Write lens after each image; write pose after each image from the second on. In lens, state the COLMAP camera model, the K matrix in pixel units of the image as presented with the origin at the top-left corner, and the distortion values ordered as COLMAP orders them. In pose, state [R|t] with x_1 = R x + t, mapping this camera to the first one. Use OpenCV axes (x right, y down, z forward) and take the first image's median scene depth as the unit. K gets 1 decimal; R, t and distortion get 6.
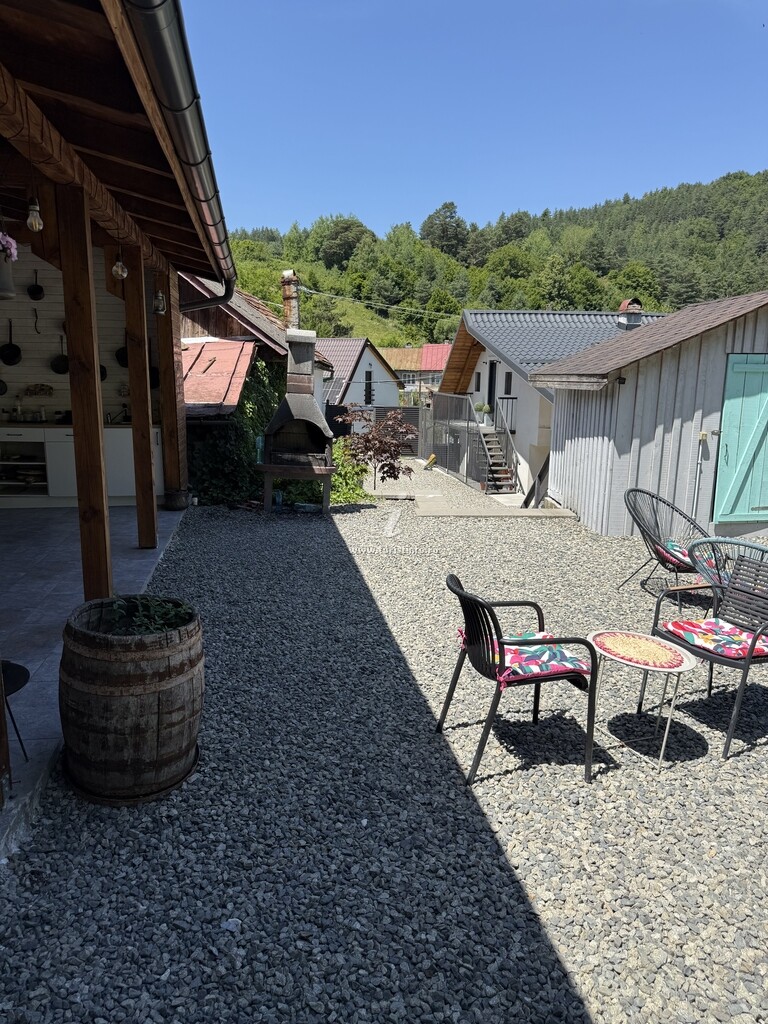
lens RADIAL K [[705.0, 0, 384.0], [0, 705.0, 512.0], [0, 0, 1]] dist [0.060976, -0.101694]
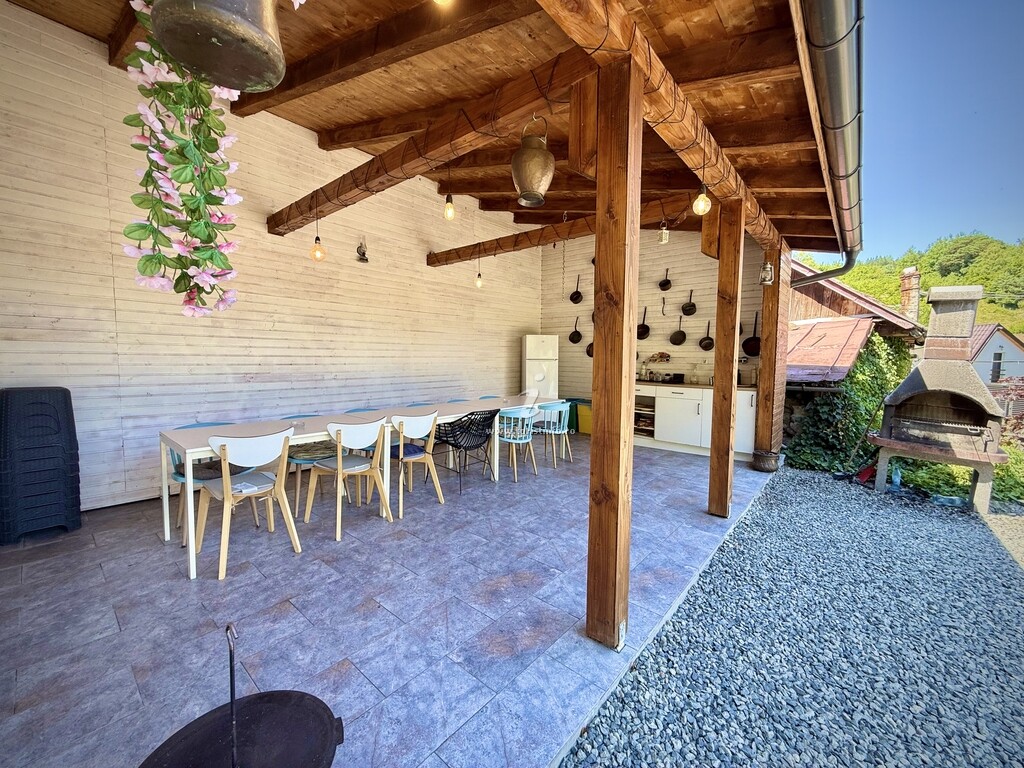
lens RADIAL K [[408.3, 0, 512.0], [0, 408.3, 384.0], [0, 0, 1]] dist [0.001886, -0.000011]
pose [[0.636368, 0.047635, -0.769914, -0.071928], [-0.147765, 0.987136, -0.061060, -0.035144], [0.757101, 0.152623, 0.635220, 0.310605]]
